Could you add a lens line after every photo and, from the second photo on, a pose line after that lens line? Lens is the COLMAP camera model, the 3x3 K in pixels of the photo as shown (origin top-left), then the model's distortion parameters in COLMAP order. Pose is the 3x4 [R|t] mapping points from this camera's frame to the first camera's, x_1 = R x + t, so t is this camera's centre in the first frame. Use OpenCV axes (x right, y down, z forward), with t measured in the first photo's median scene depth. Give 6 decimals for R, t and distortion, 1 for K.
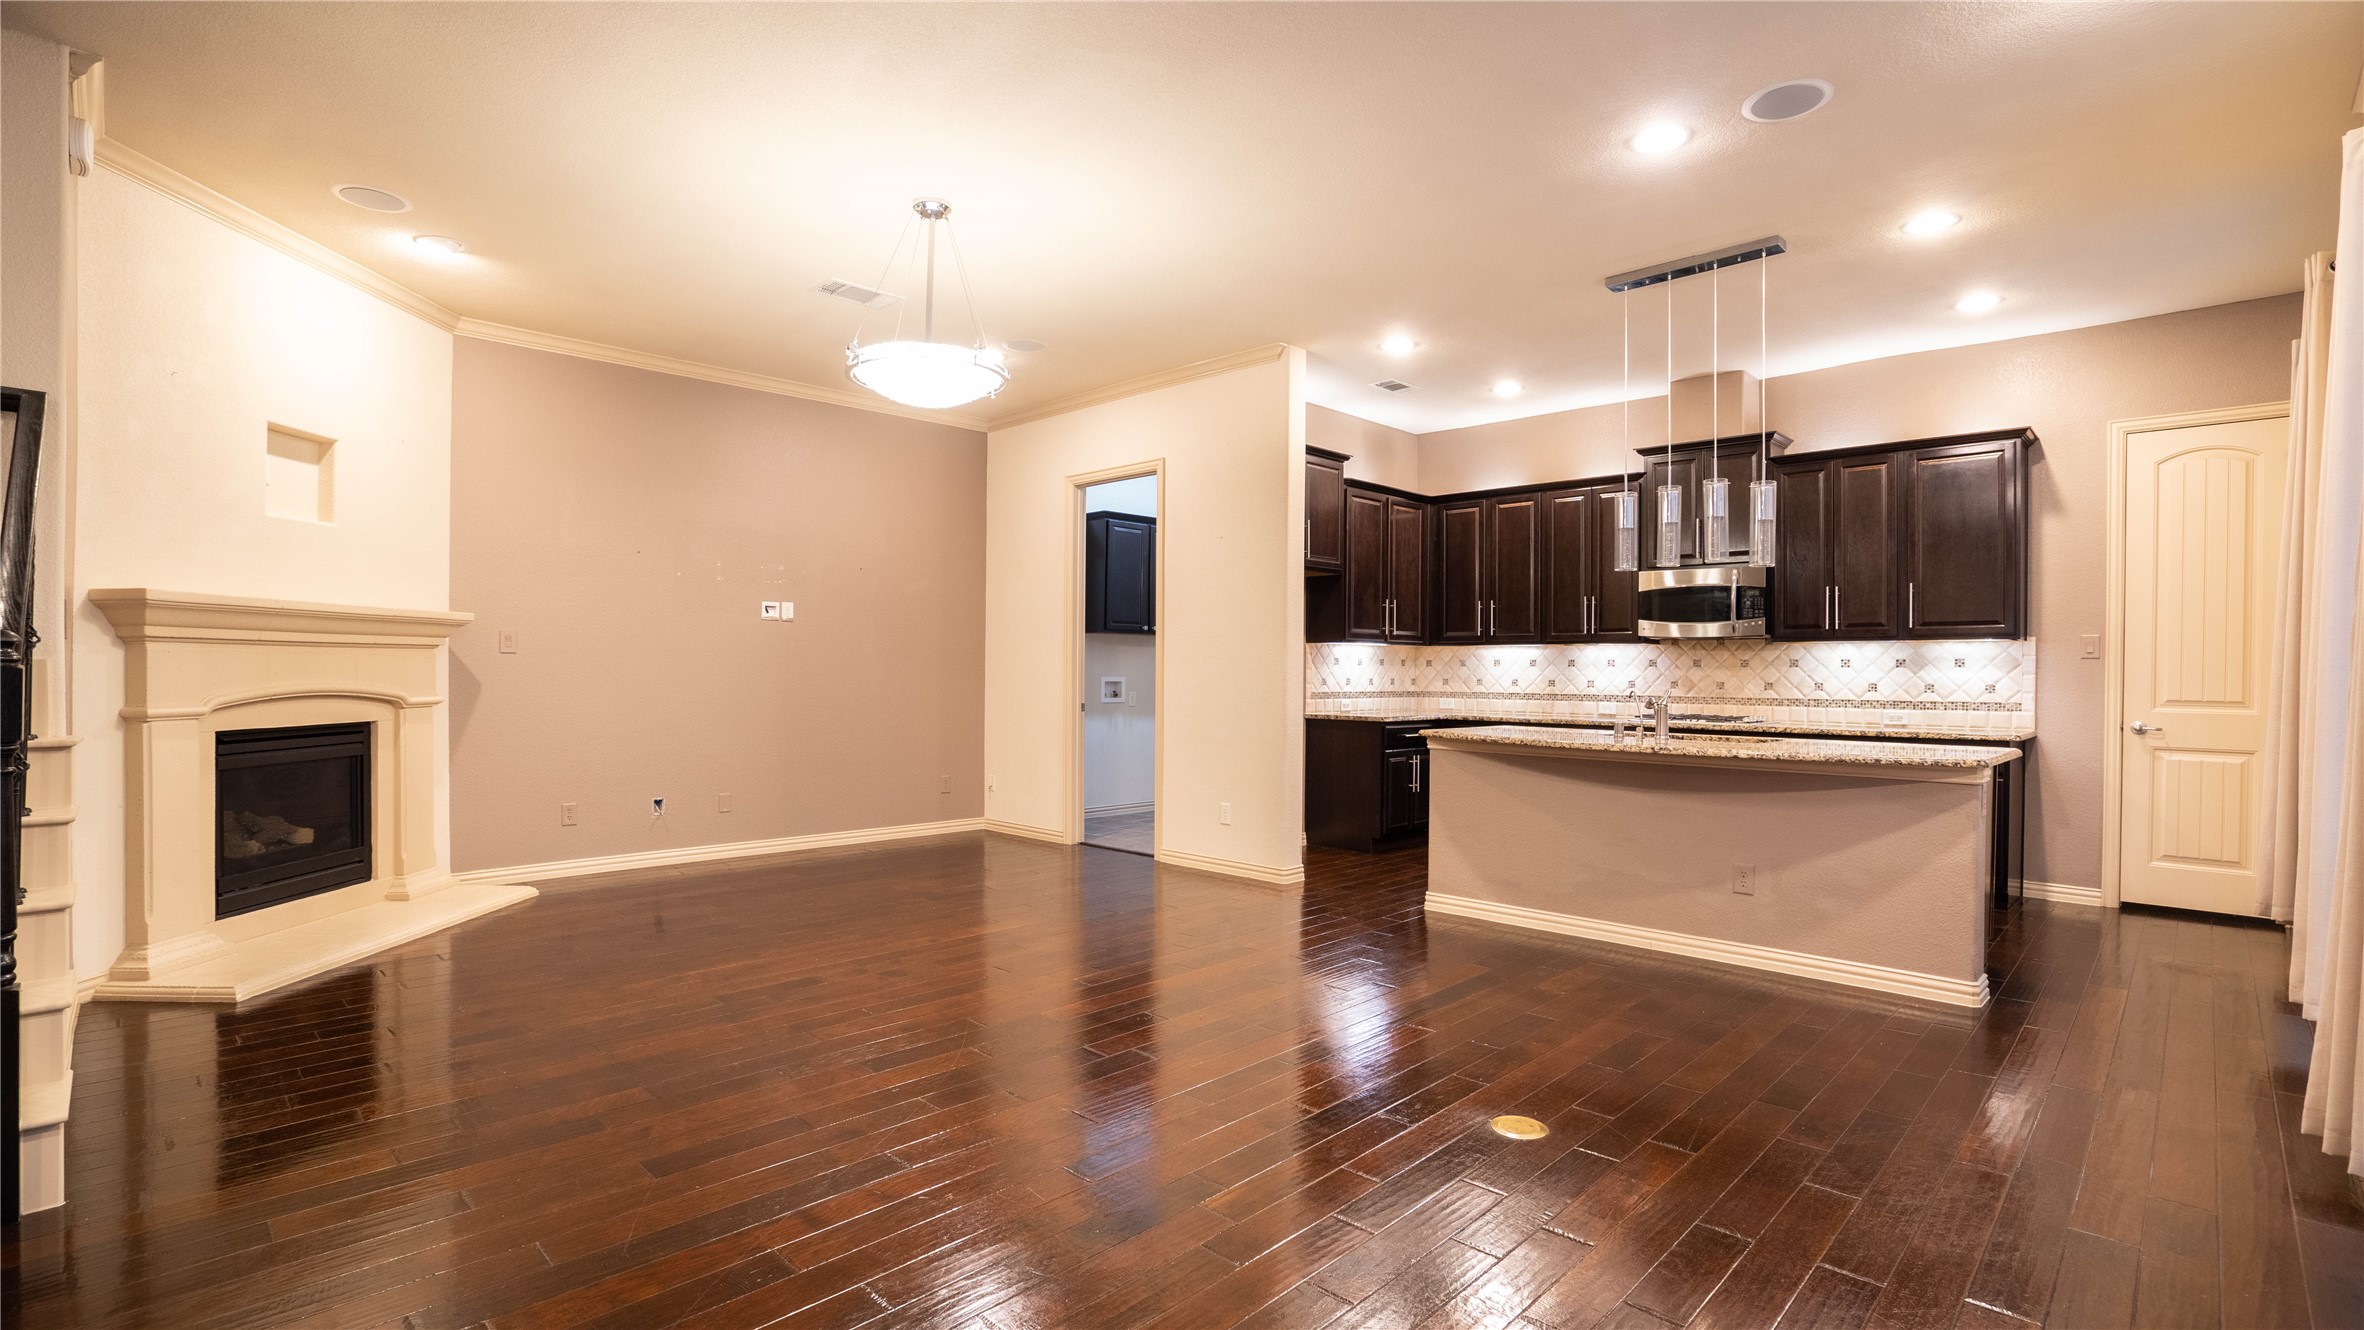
lens RADIAL K [[1091.7, 0, 1189.6], [0, 1091.7, 669.9], [0, 0, 1]] dist [-0.047147, 0.014716]
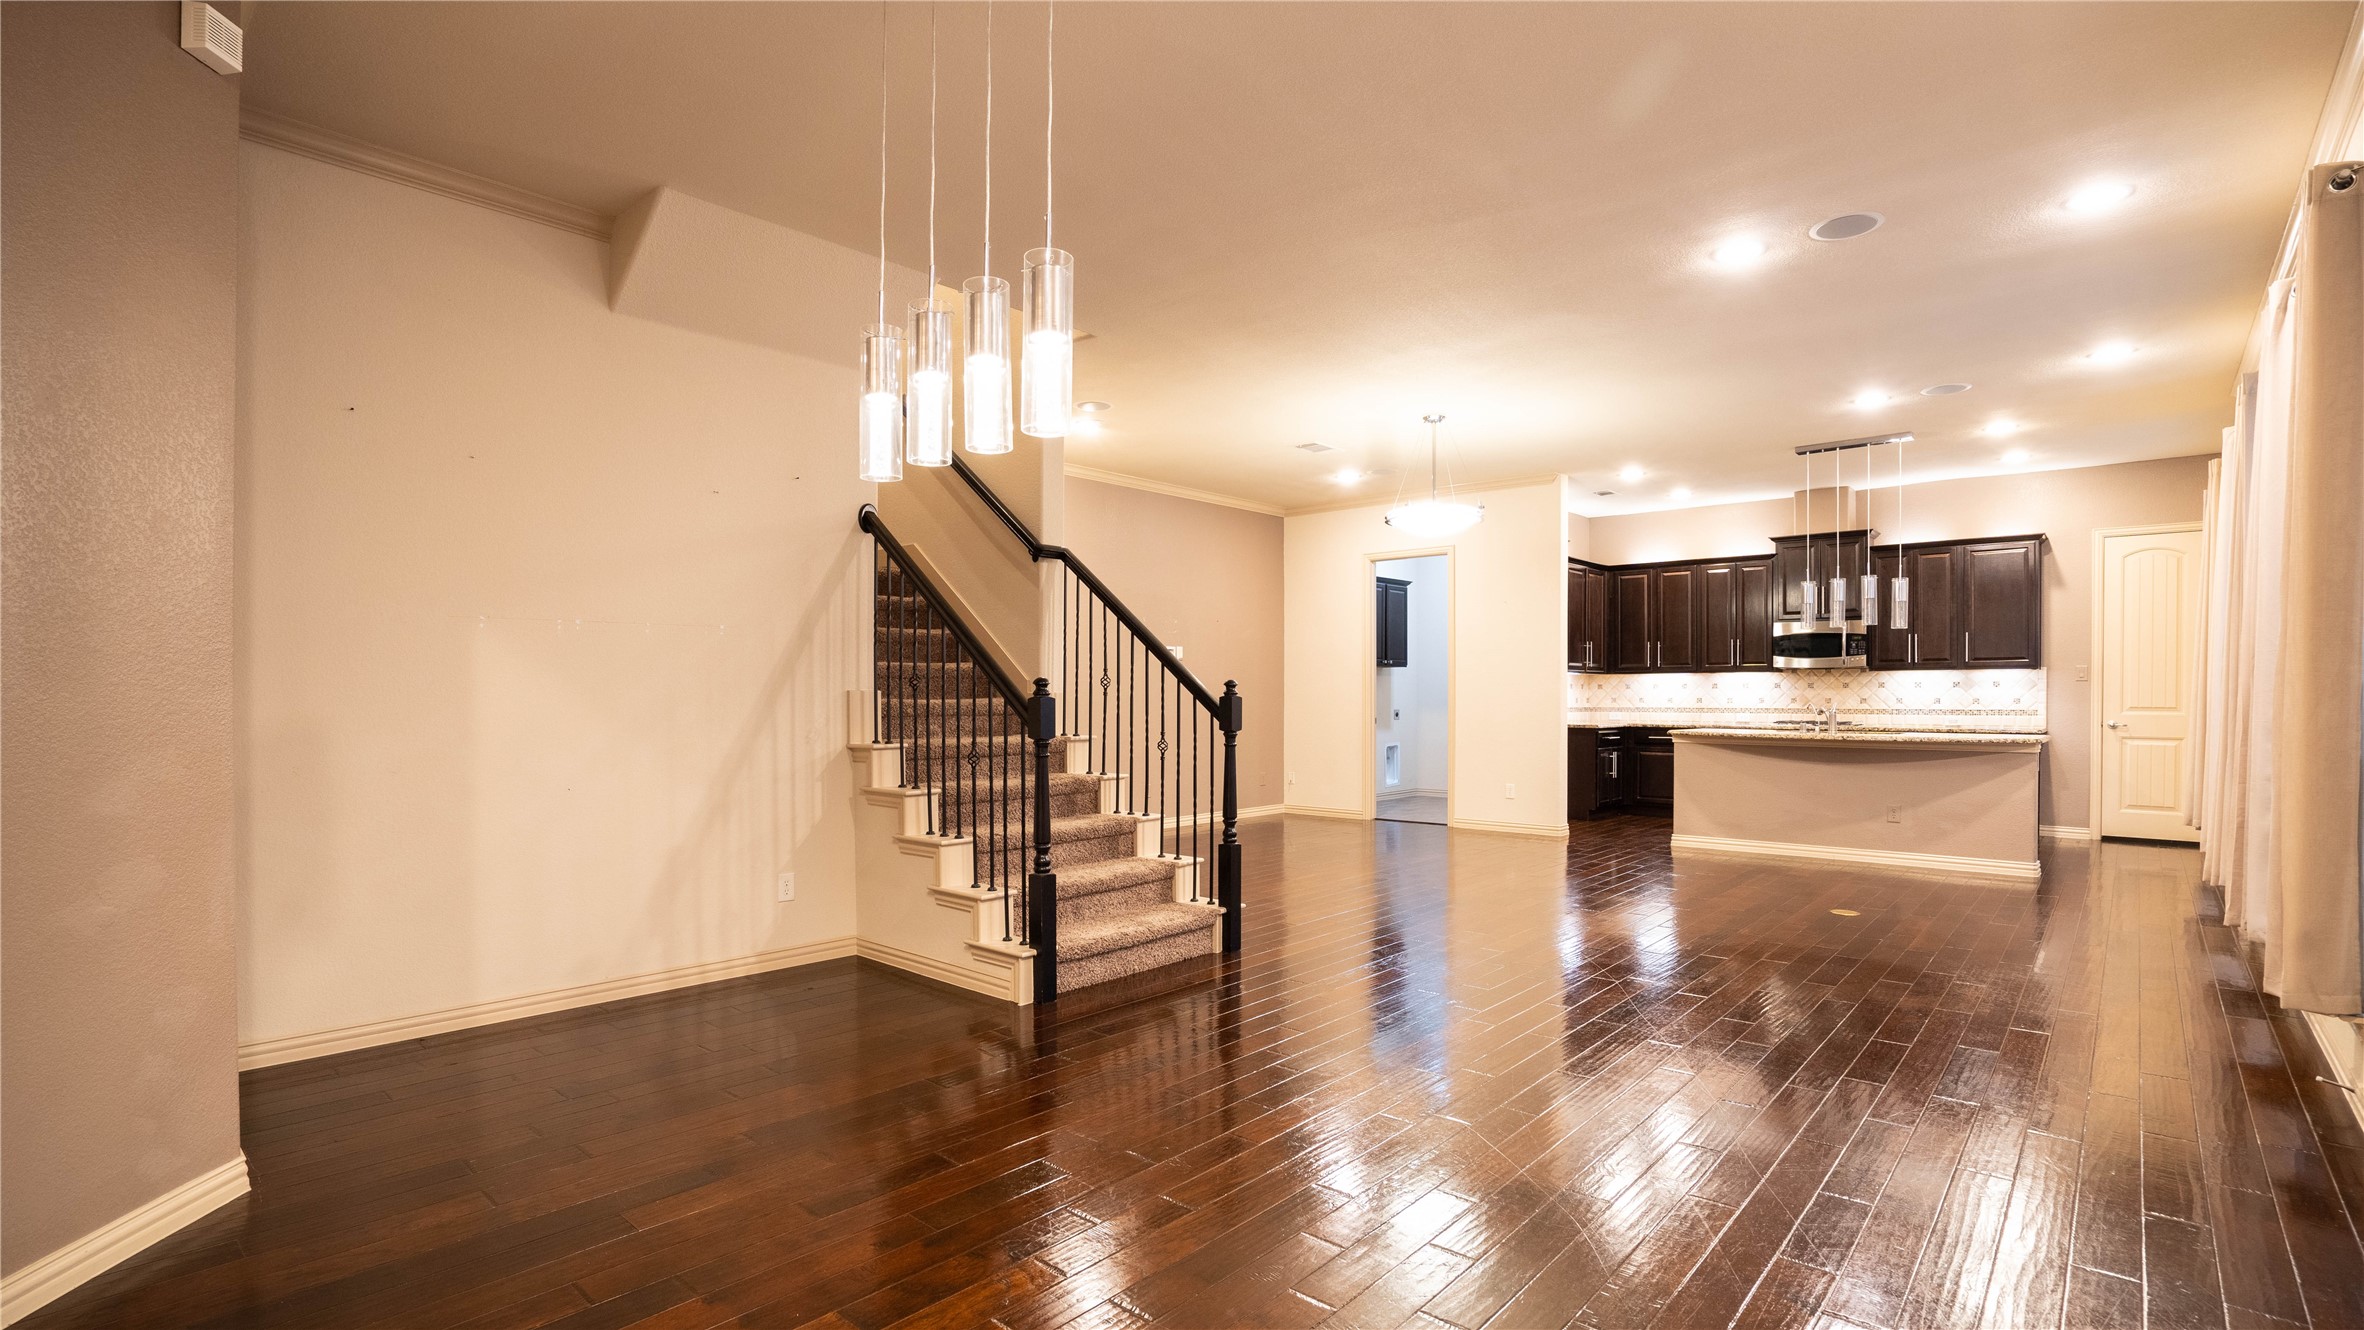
lens RADIAL K [[1091.7, 0, 1190.8], [0, 1091.7, 698.3], [0, 0, 1]] dist [-0.047147, 0.014716]
pose [[0.999214, -0.008463, 0.038721, -0.453335], [0.008274, 0.999953, 0.005033, -0.003323], [-0.038761, -0.004708, 0.999237, -0.444167]]
